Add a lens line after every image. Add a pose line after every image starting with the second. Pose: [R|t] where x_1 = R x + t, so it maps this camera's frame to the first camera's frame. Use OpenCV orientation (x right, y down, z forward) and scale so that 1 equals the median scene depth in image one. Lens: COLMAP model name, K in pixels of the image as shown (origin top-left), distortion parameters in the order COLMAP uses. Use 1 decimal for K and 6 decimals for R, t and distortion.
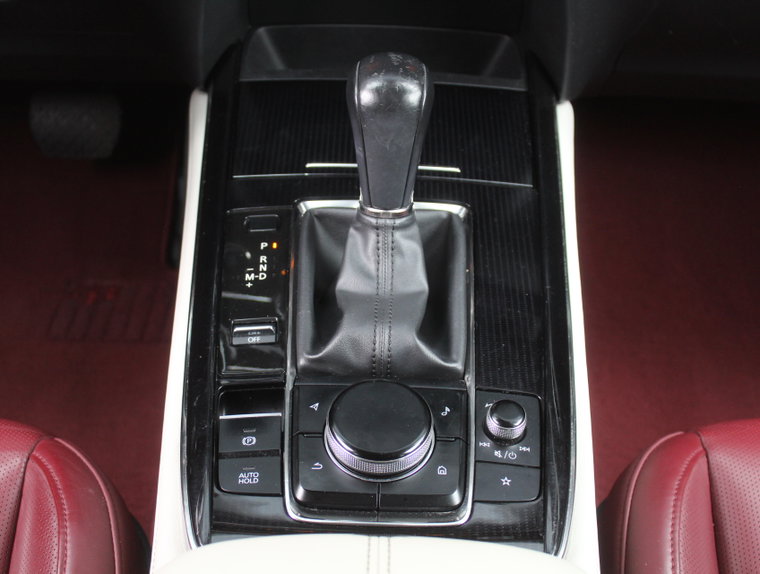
lens RADIAL K [[1002.1, 0, 380.0], [0, 1002.1, 287.0], [0, 0, 1]] dist [-0.004590, 0.002094]
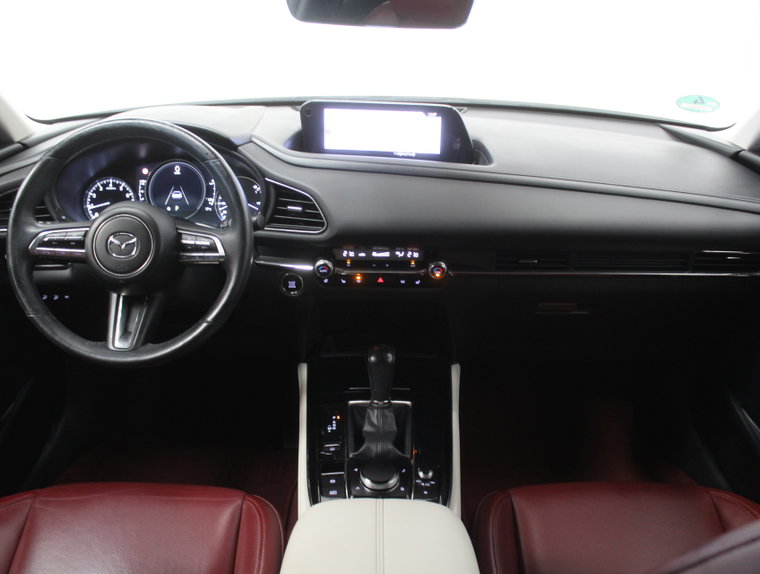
lens RADIAL K [[822.7, 0, 380.0], [0, 822.7, 287.0], [0, 0, 1]] dist [-0.145847, 0.026523]
pose [[0.999818, -0.018545, 0.004500, -0.000115], [0.019036, 0.952571, -0.303719, 0.305106], [0.001346, 0.303749, 0.952751, -1.210576]]
